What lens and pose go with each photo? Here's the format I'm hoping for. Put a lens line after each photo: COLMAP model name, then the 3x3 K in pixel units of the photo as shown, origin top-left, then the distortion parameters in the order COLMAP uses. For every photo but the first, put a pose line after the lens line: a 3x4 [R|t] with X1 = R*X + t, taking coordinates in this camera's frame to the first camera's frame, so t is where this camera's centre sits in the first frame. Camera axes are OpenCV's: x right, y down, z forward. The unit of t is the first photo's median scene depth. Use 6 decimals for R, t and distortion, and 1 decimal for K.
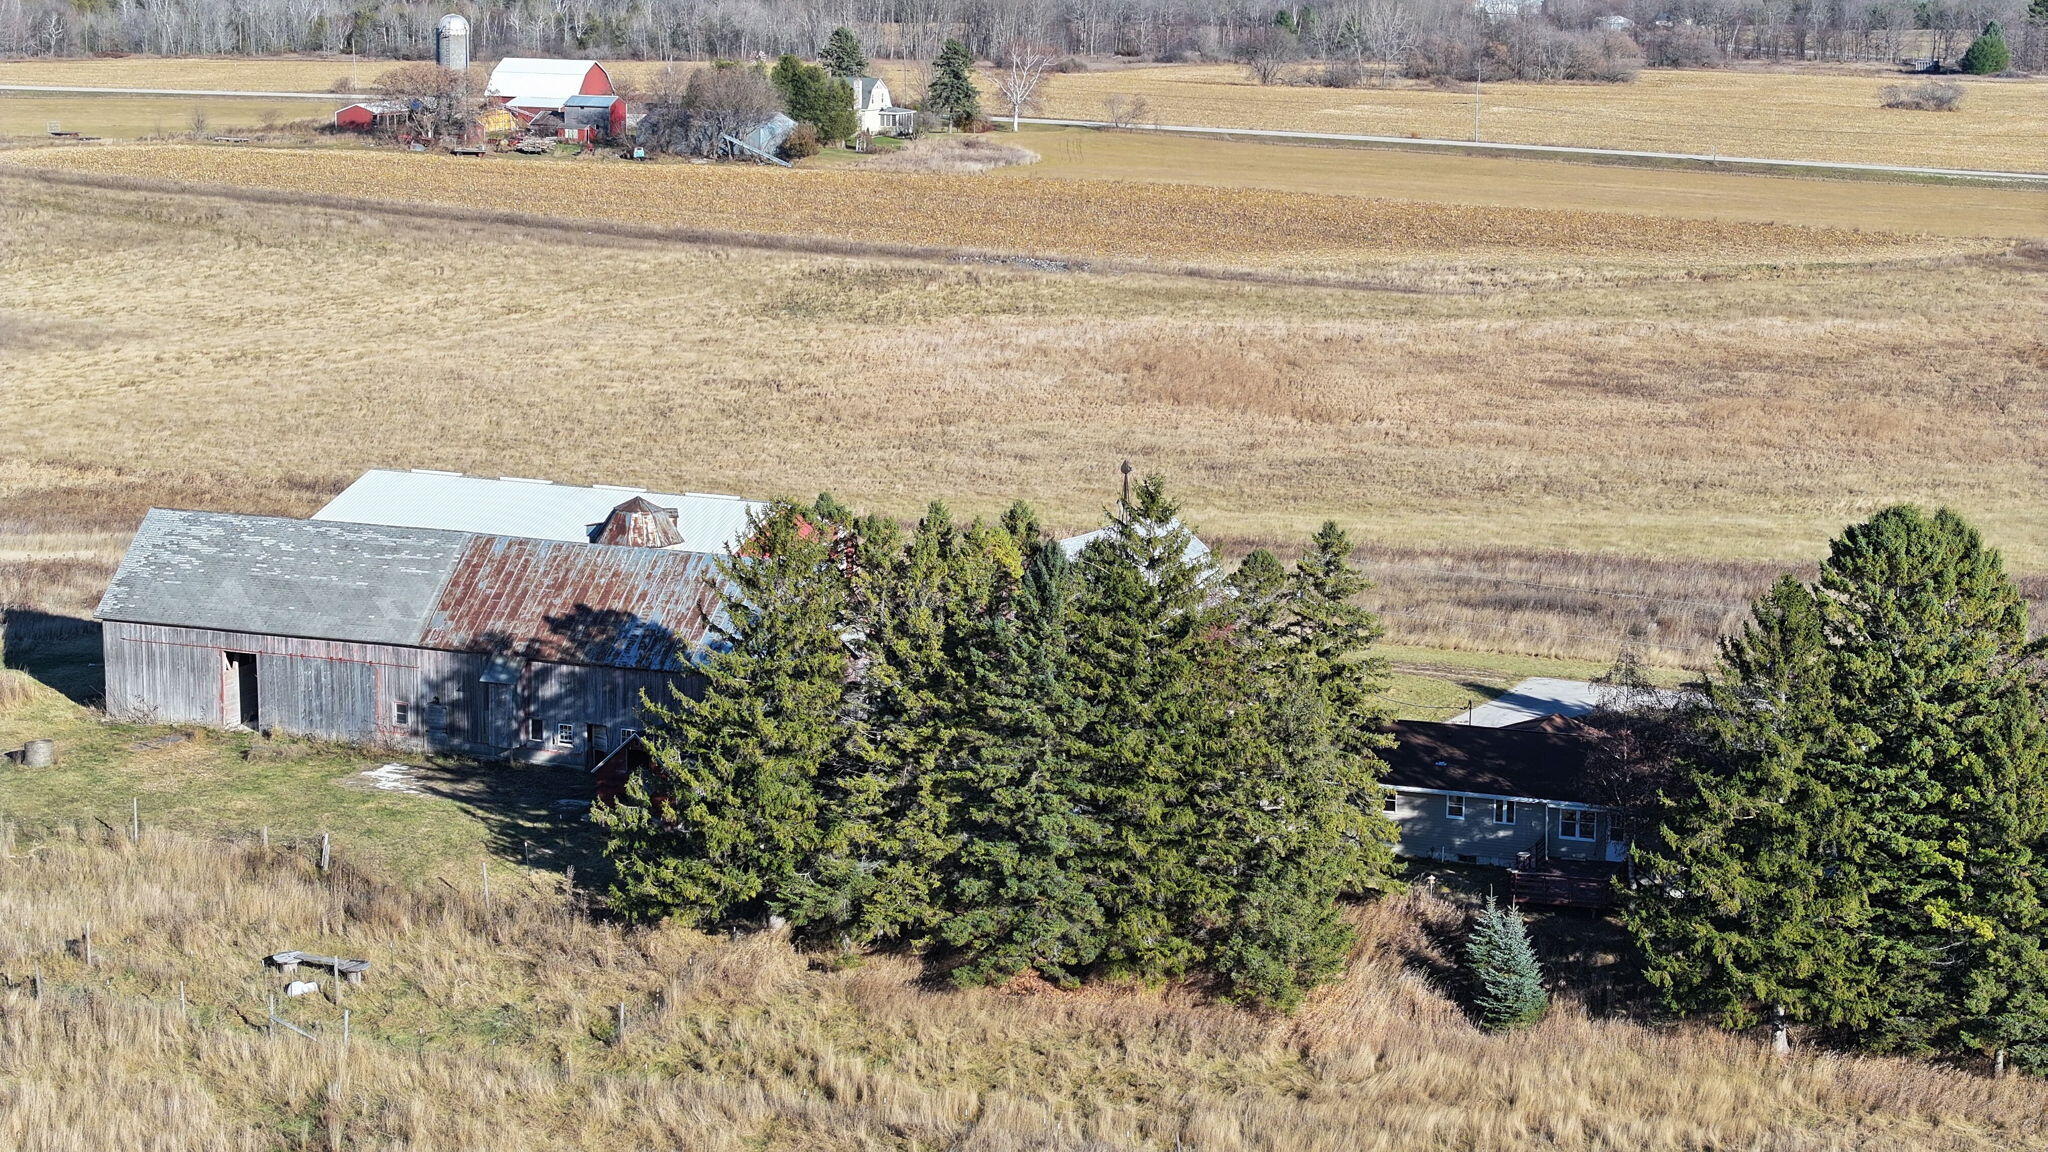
lens RADIAL K [[1435.7, 0, 1024.0], [0, 1435.7, 576.0], [0, 0, 1]] dist [-0.095391, -0.024416]
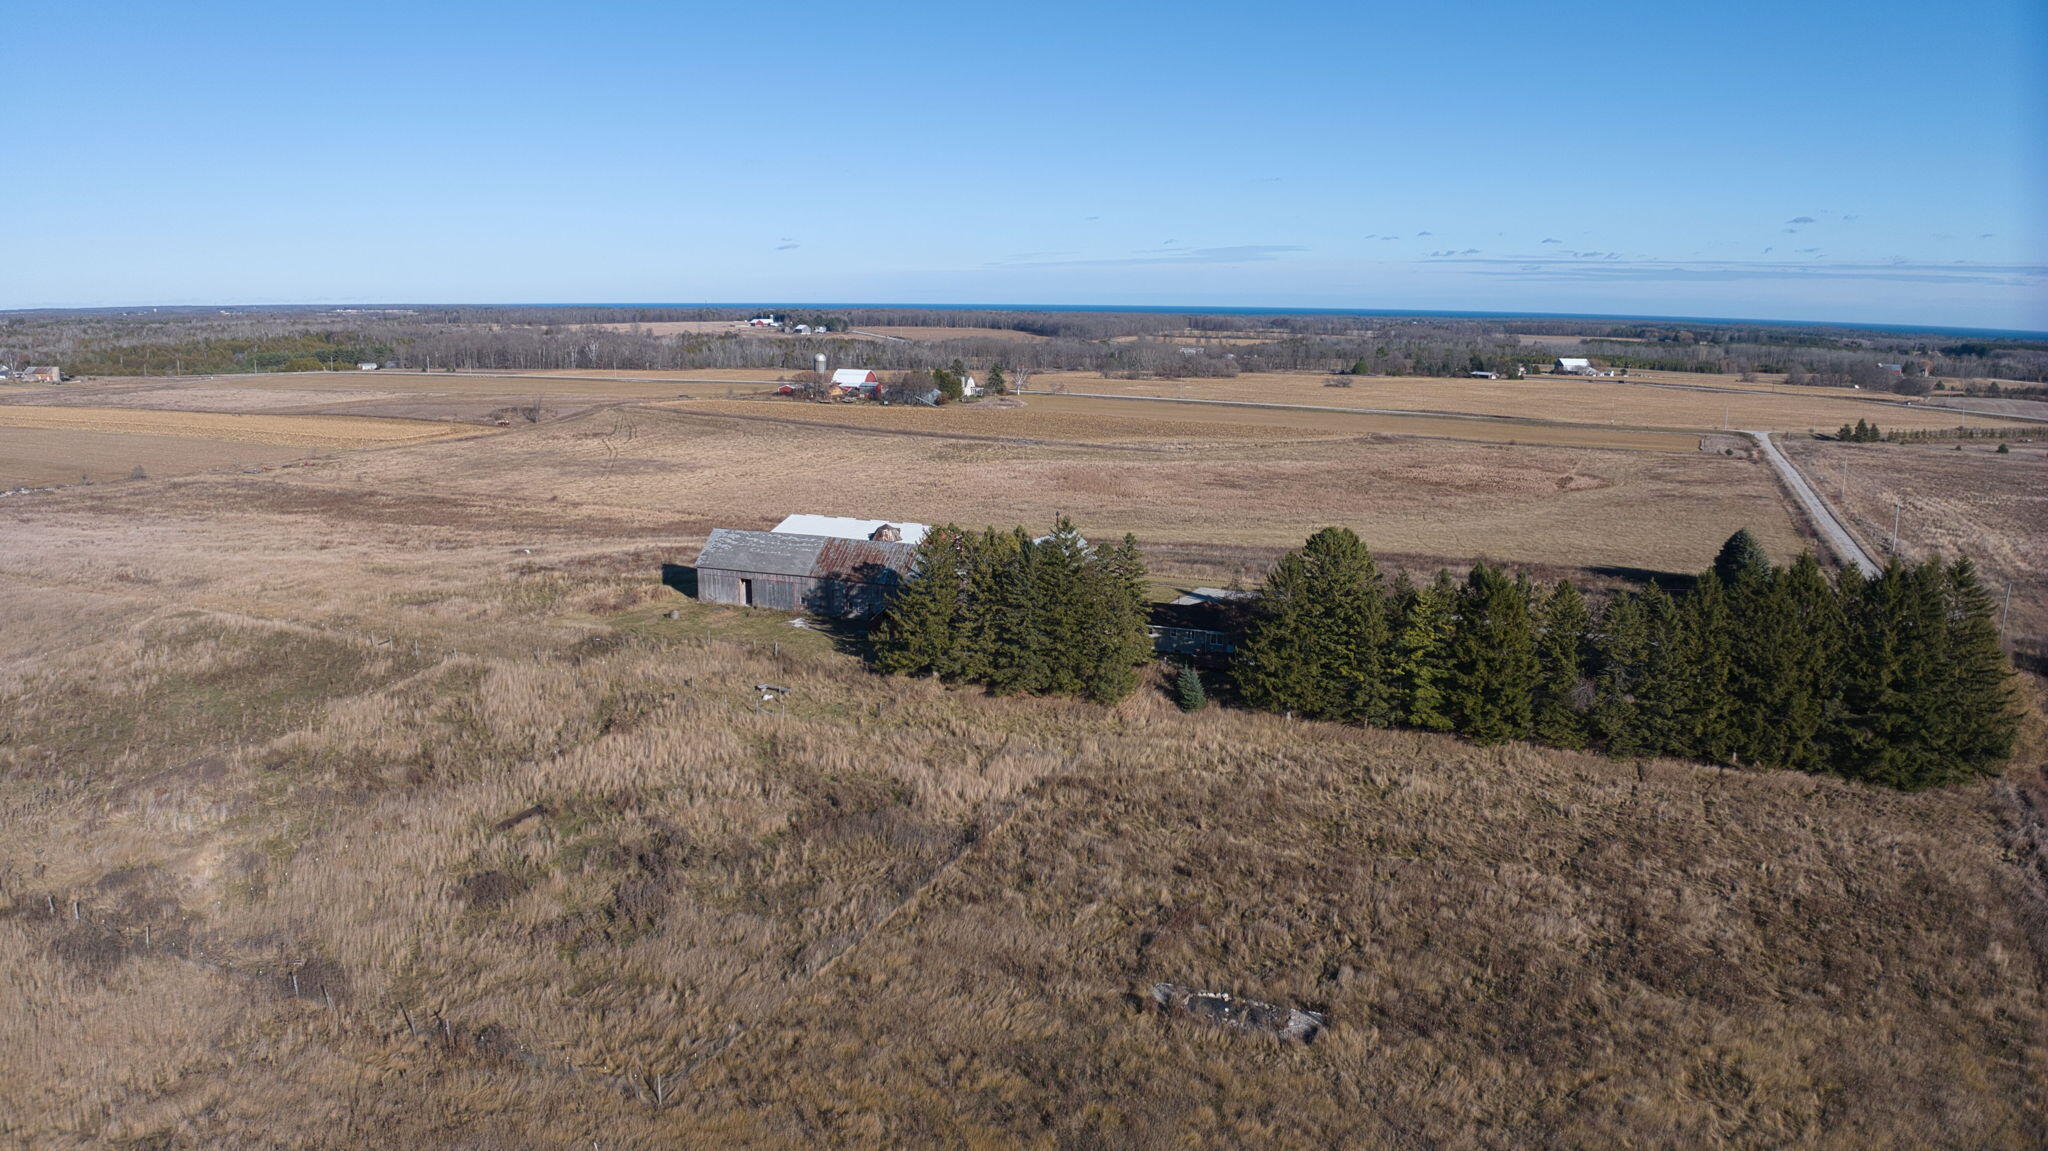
lens RADIAL K [[1432.3, 0, 1024.0], [0, 1432.3, 575.5], [0, 0, 1]] dist [0.004720, 0.006800]
pose [[0.999966, -0.000855, 0.008191, -0.019042], [0.000704, 0.999829, 0.018503, -0.005651], [-0.008205, -0.018497, 0.999795, -1.882925]]
